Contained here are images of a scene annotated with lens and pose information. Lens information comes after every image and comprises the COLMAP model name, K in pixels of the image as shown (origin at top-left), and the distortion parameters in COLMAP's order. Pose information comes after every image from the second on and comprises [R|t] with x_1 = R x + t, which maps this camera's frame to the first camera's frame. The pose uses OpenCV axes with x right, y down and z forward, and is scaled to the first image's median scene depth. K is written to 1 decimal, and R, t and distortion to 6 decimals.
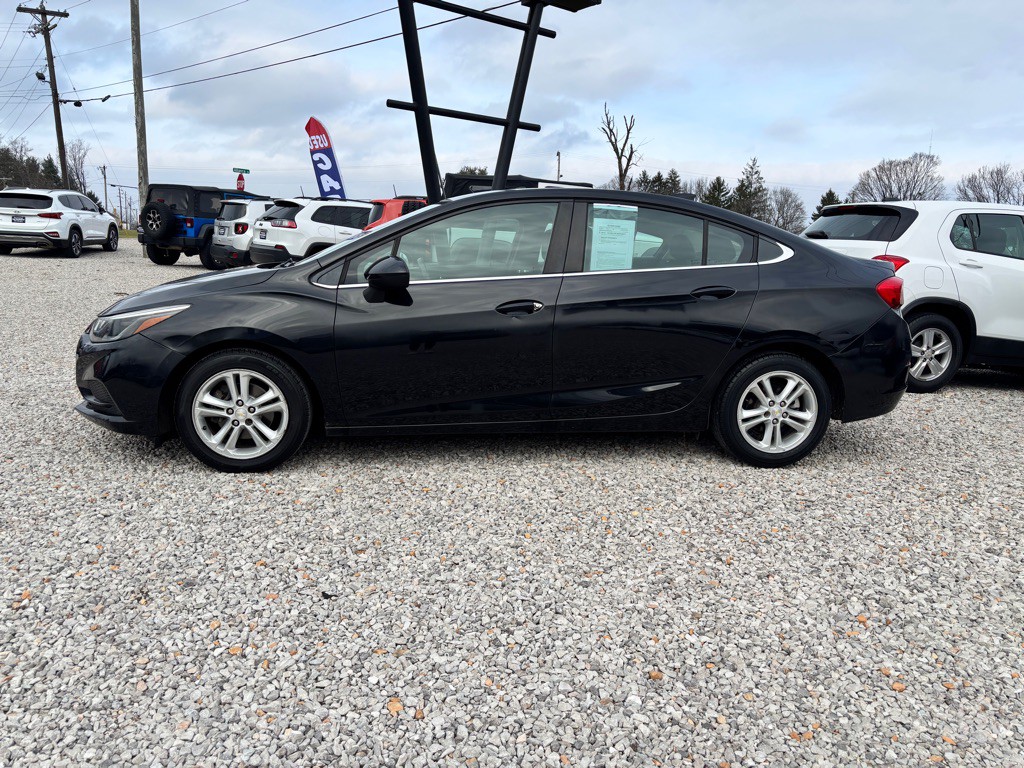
lens RADIAL K [[834.6, 0, 511.4], [0, 834.6, 424.1], [0, 0, 1]] dist [0.041163, -0.047285]
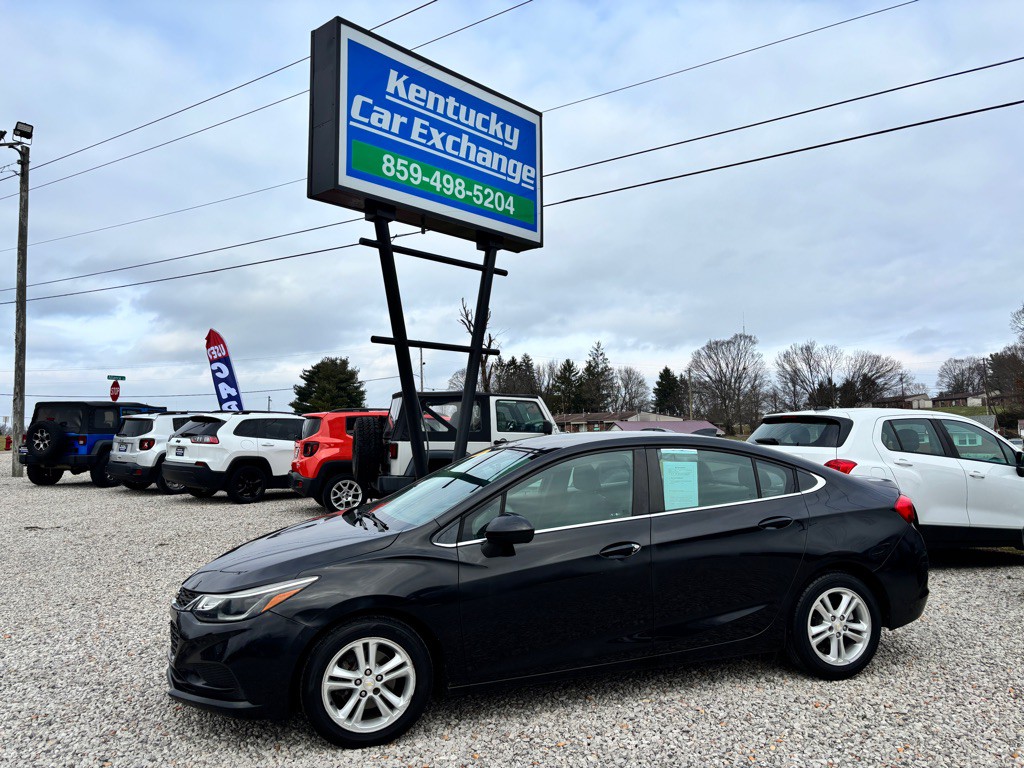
lens RADIAL K [[846.4, 0, 512.0], [0, 846.4, 383.2], [0, 0, 1]] dist [0.046184, -0.040887]
pose [[0.979887, -0.039062, 0.195693, -0.185682], [0.086665, 0.966646, -0.241007, -0.053673], [-0.179751, 0.253119, 0.950589, -0.042085]]
